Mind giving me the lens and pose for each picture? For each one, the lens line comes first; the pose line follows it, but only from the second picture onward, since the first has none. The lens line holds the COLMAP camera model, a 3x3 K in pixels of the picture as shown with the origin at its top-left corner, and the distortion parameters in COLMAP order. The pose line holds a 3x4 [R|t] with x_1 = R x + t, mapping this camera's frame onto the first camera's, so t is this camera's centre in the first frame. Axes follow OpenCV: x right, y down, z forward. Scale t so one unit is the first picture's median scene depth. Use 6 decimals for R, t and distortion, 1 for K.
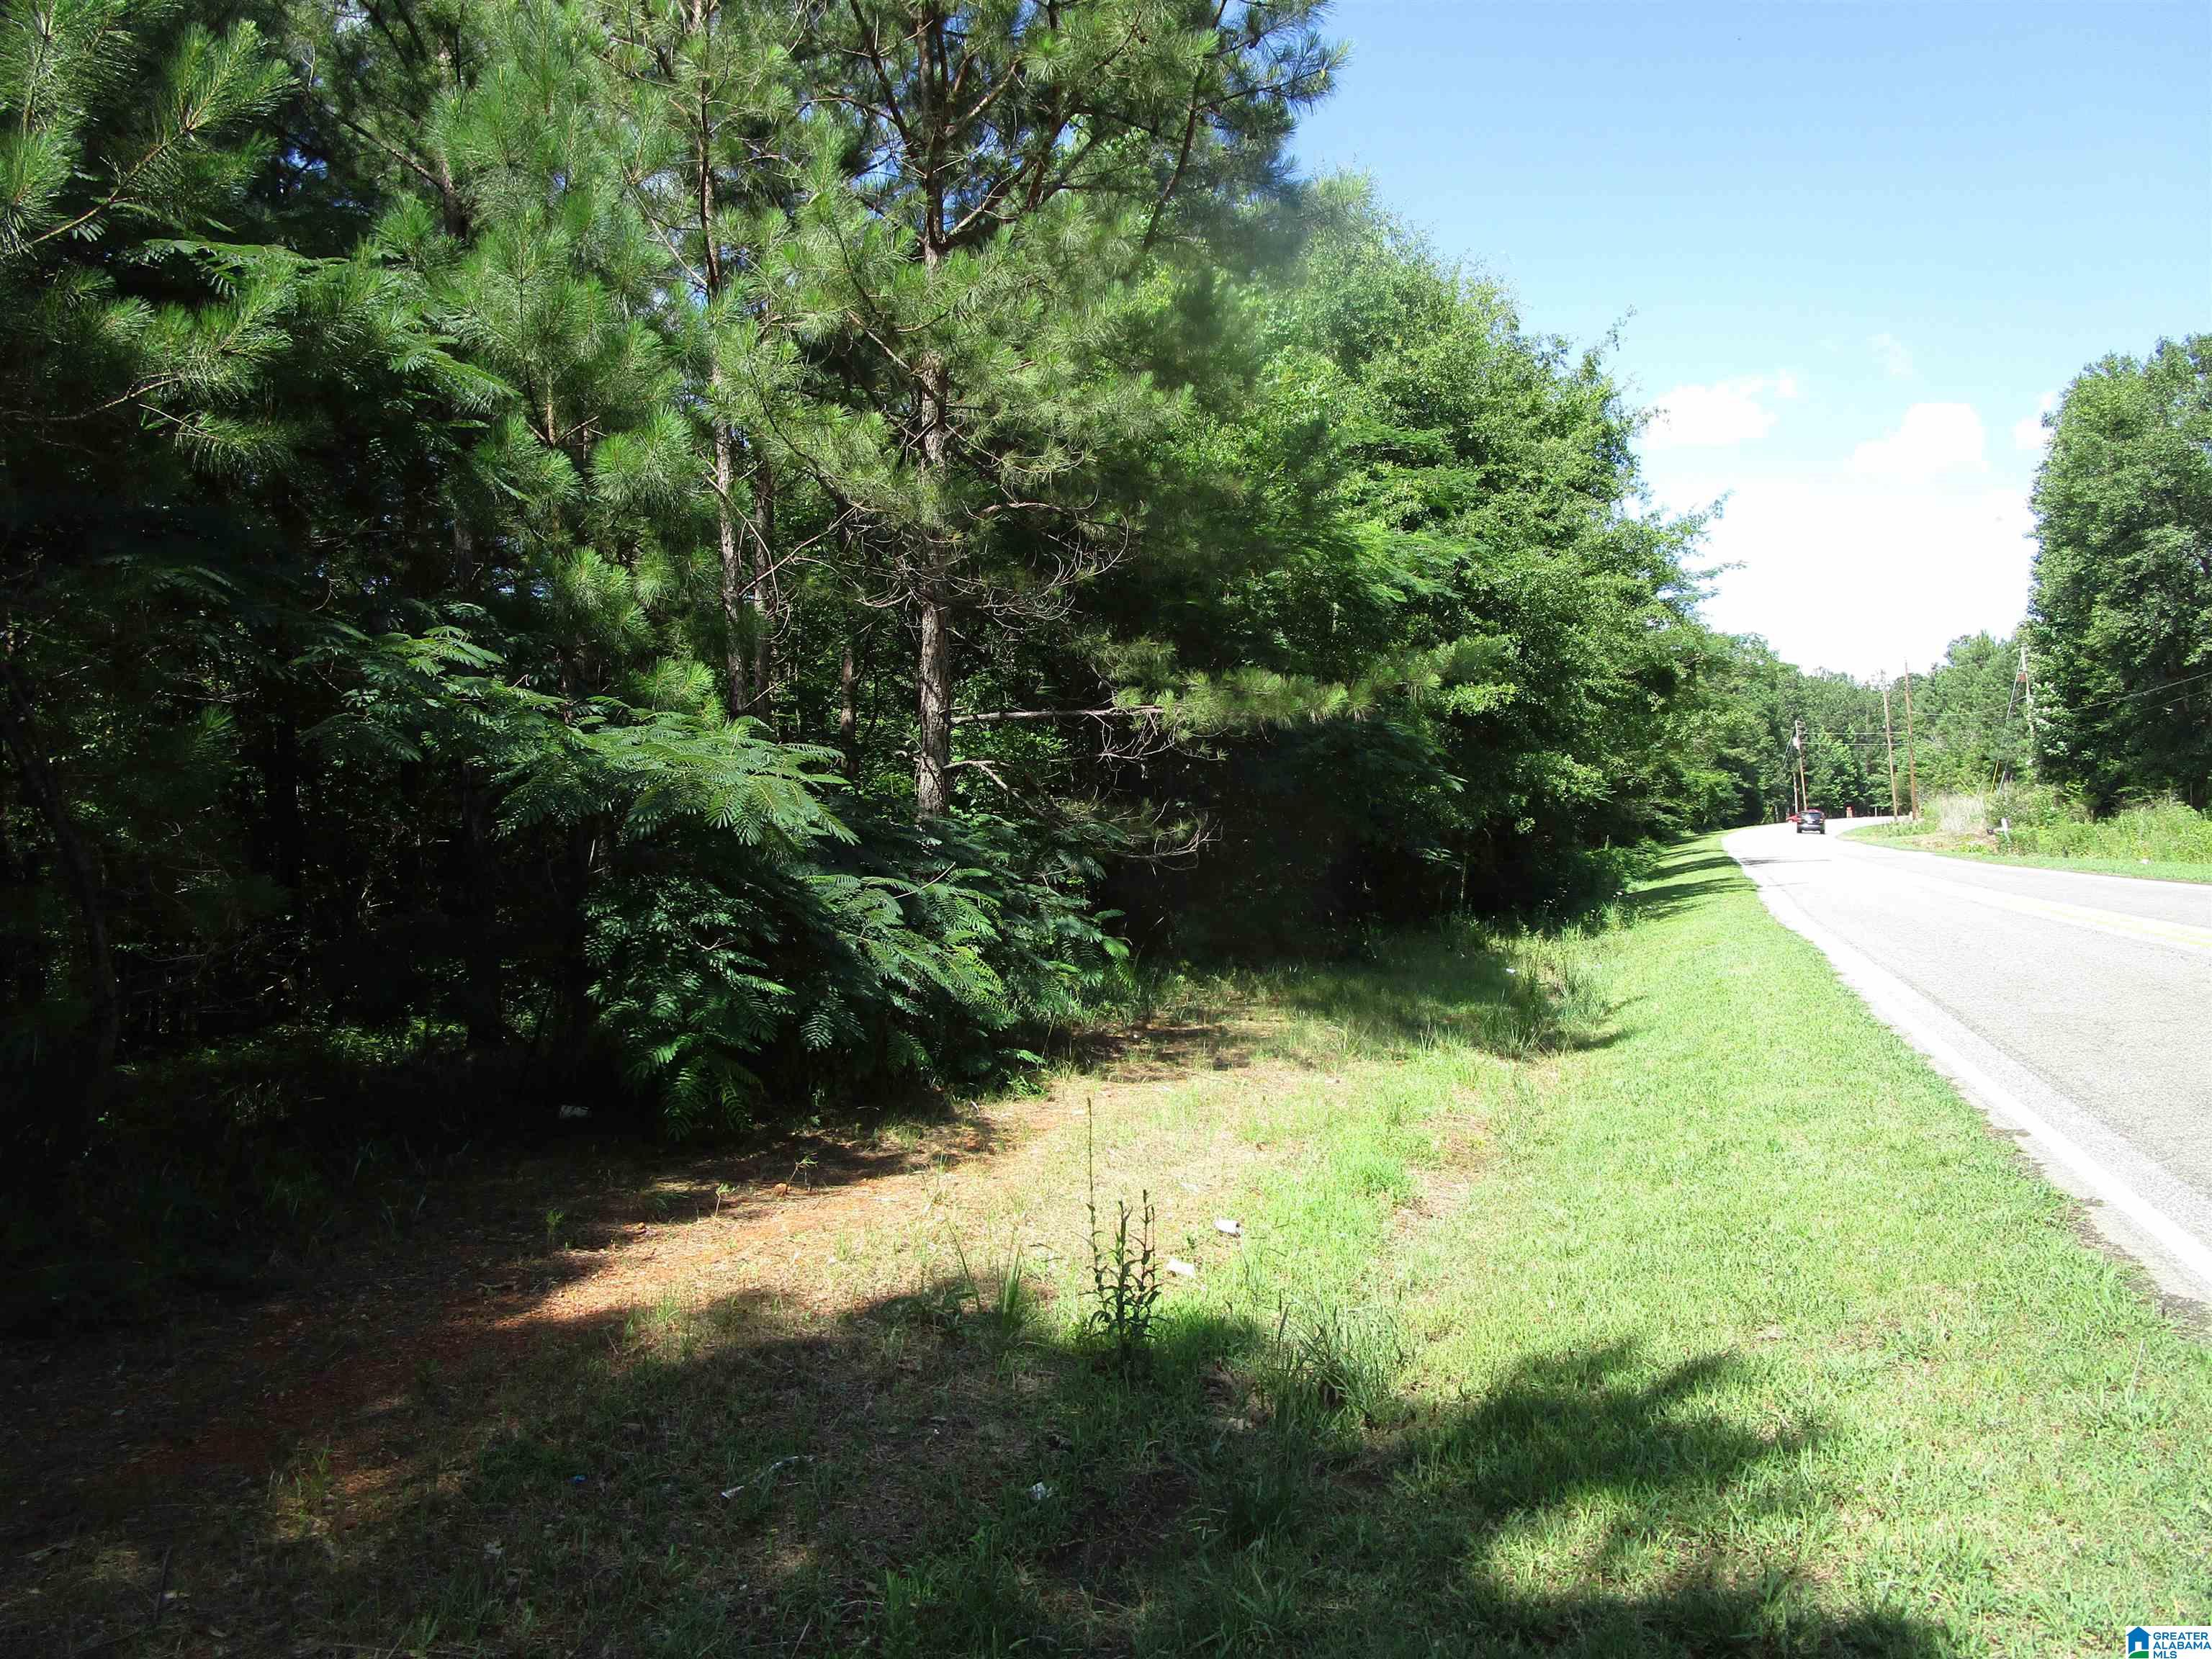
lens RADIAL K [[1582.9, 0, 1110.1], [0, 1582.9, 821.8], [0, 0, 1]] dist [-0.020664, 0.007698]
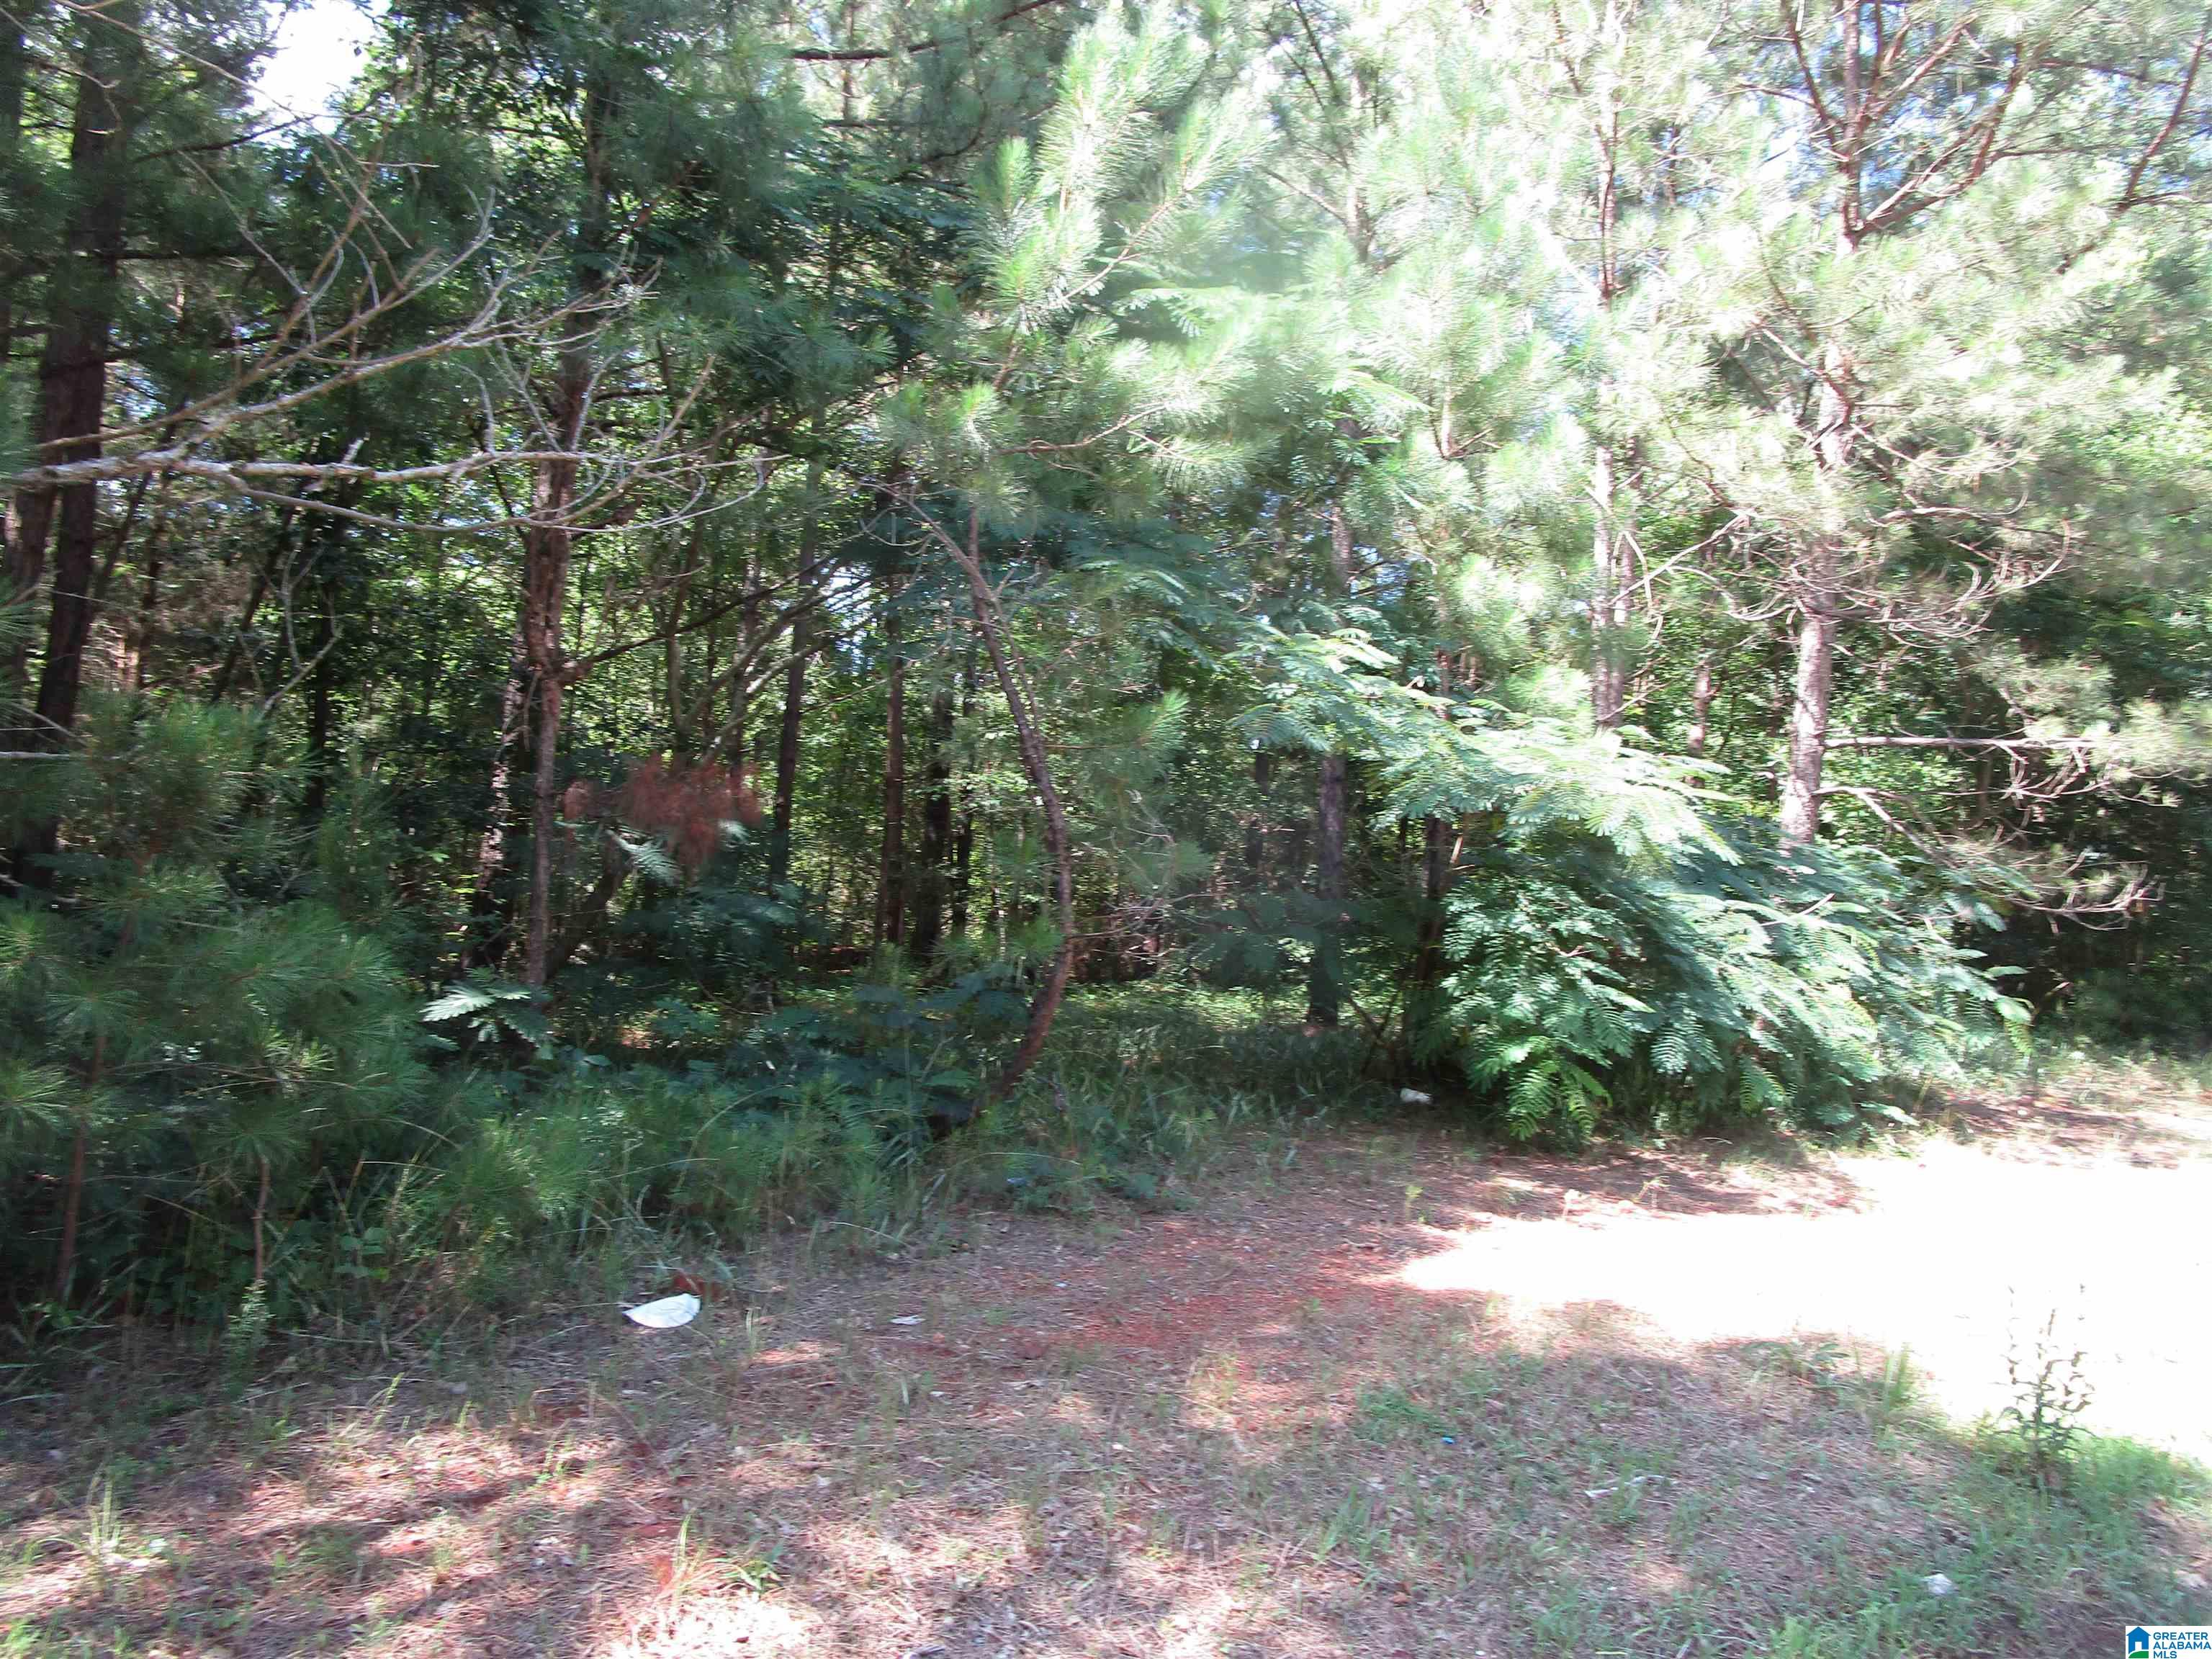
lens RADIAL K [[1582.9, 0, 1110.1], [0, 1582.9, 821.8], [0, 0, 1]] dist [-0.020664, 0.007698]
pose [[0.874642, 0.077375, -0.478555, -0.022803], [-0.080912, 0.996633, 0.013259, 0.004080], [0.477969, 0.027124, 0.877958, -0.013972]]
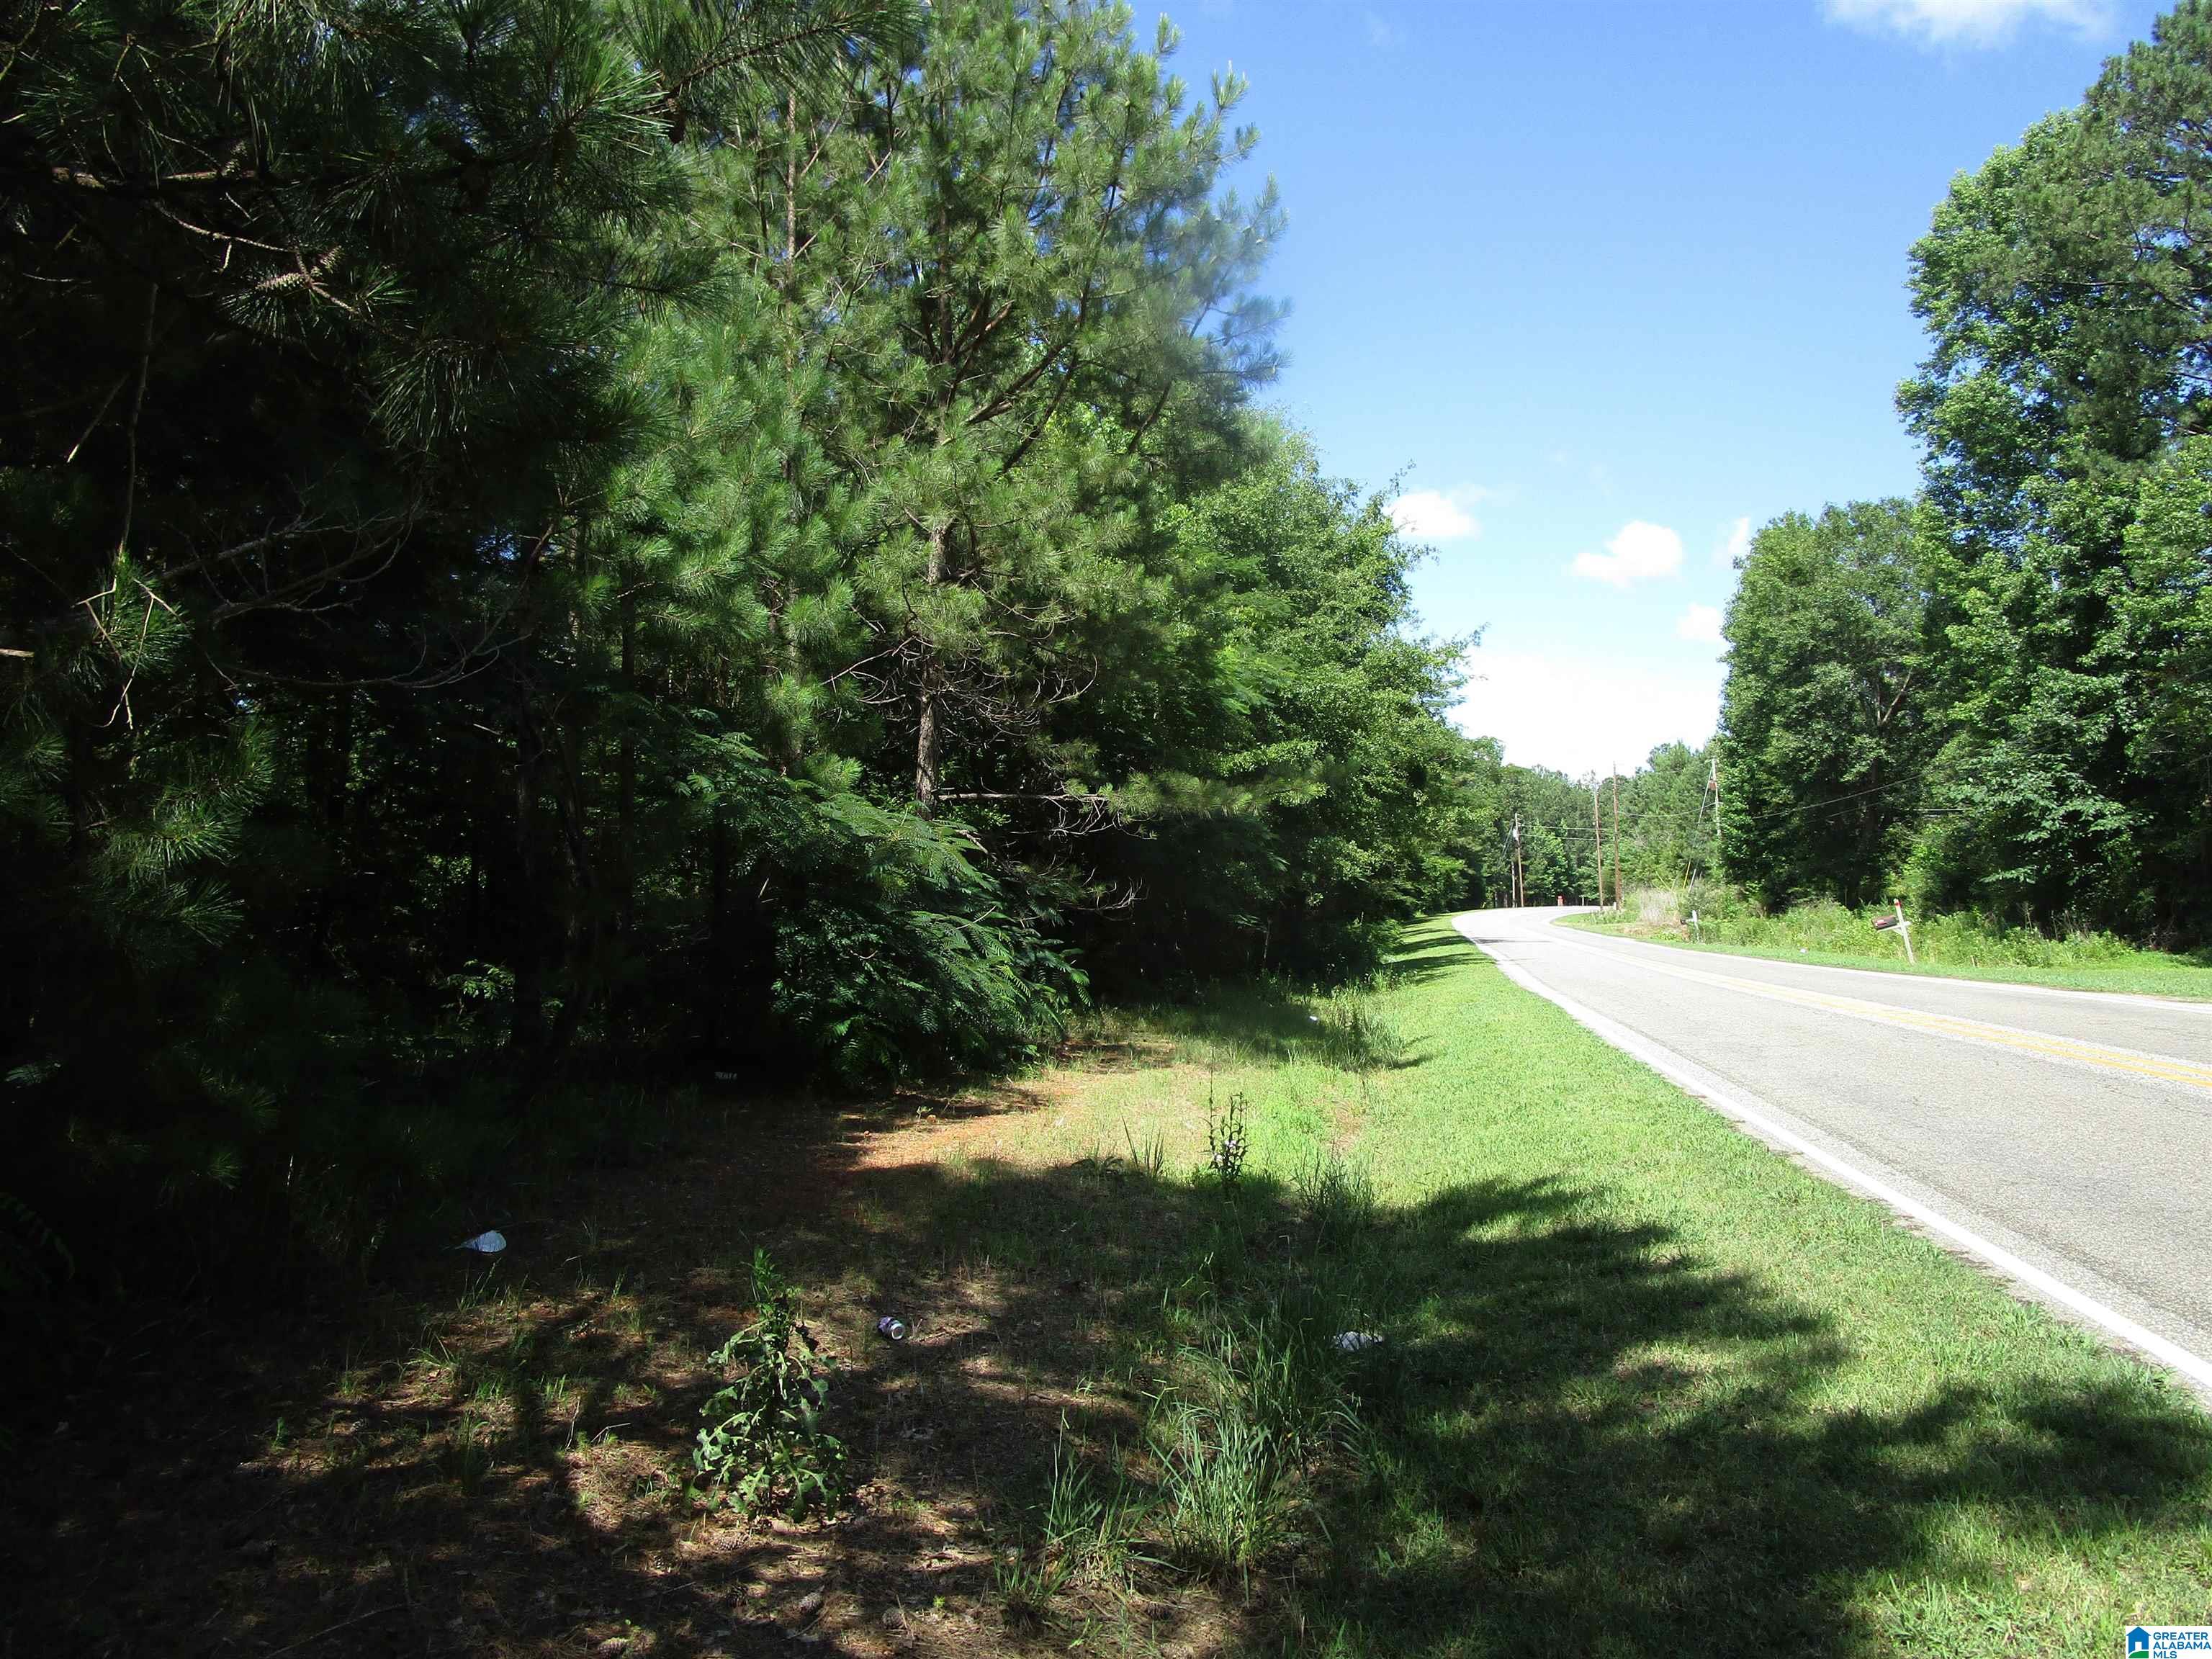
lens RADIAL K [[1631.2, 0, 1108.8], [0, 1631.2, 819.7], [0, 0, 1]] dist [-0.012858, -0.000769]
pose [[0.984371, 0.047708, 0.169520, -0.195850], [-0.040656, 0.998167, -0.044833, 0.007739], [-0.171348, 0.037240, 0.984506, -0.340547]]
